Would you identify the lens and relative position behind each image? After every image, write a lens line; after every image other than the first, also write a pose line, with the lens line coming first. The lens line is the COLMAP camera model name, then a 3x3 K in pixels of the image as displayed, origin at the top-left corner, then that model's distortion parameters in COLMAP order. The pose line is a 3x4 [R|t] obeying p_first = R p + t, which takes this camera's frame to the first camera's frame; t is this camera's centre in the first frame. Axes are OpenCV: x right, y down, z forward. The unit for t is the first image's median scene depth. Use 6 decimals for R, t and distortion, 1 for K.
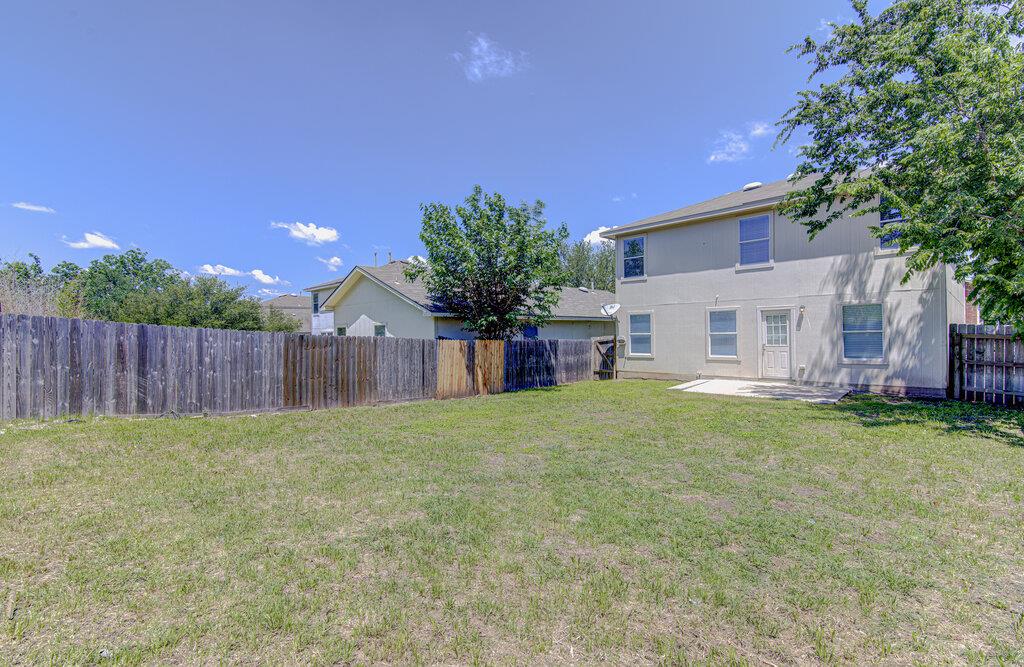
lens RADIAL K [[471.7, 0, 509.3], [0, 471.7, 334.6], [0, 0, 1]] dist [0.019021, 0.000302]
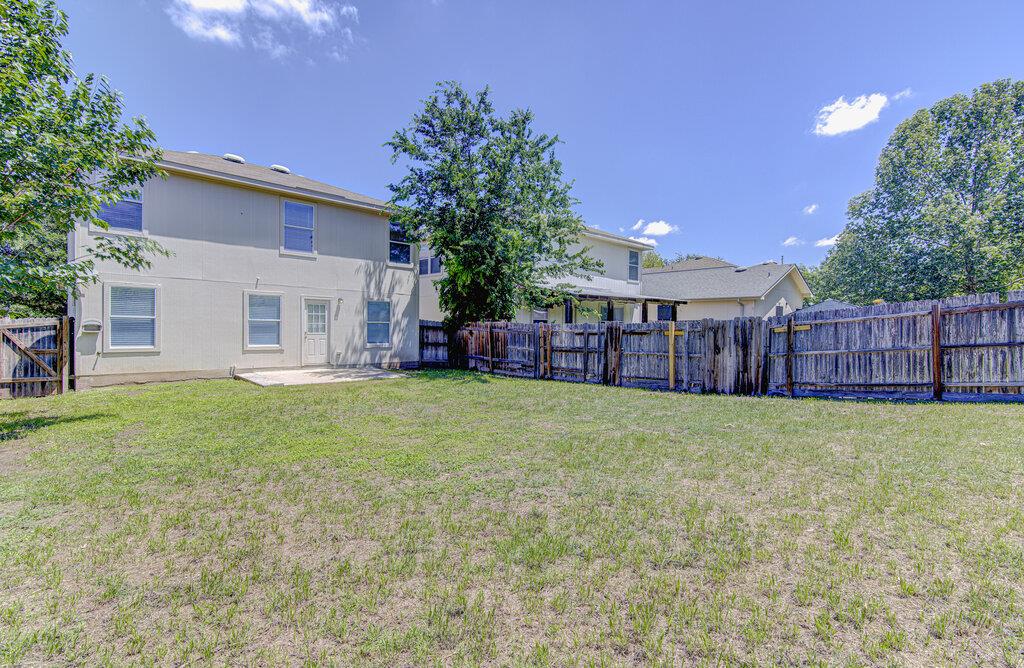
lens RADIAL K [[471.7, 0, 514.4], [0, 471.7, 335.6], [0, 0, 1]] dist [0.019021, 0.000302]
pose [[-0.001831, -0.001130, 0.999998, -0.455717], [-0.013738, 0.999905, 0.001105, 0.019439], [-0.999904, -0.013736, -0.001846, 0.525407]]
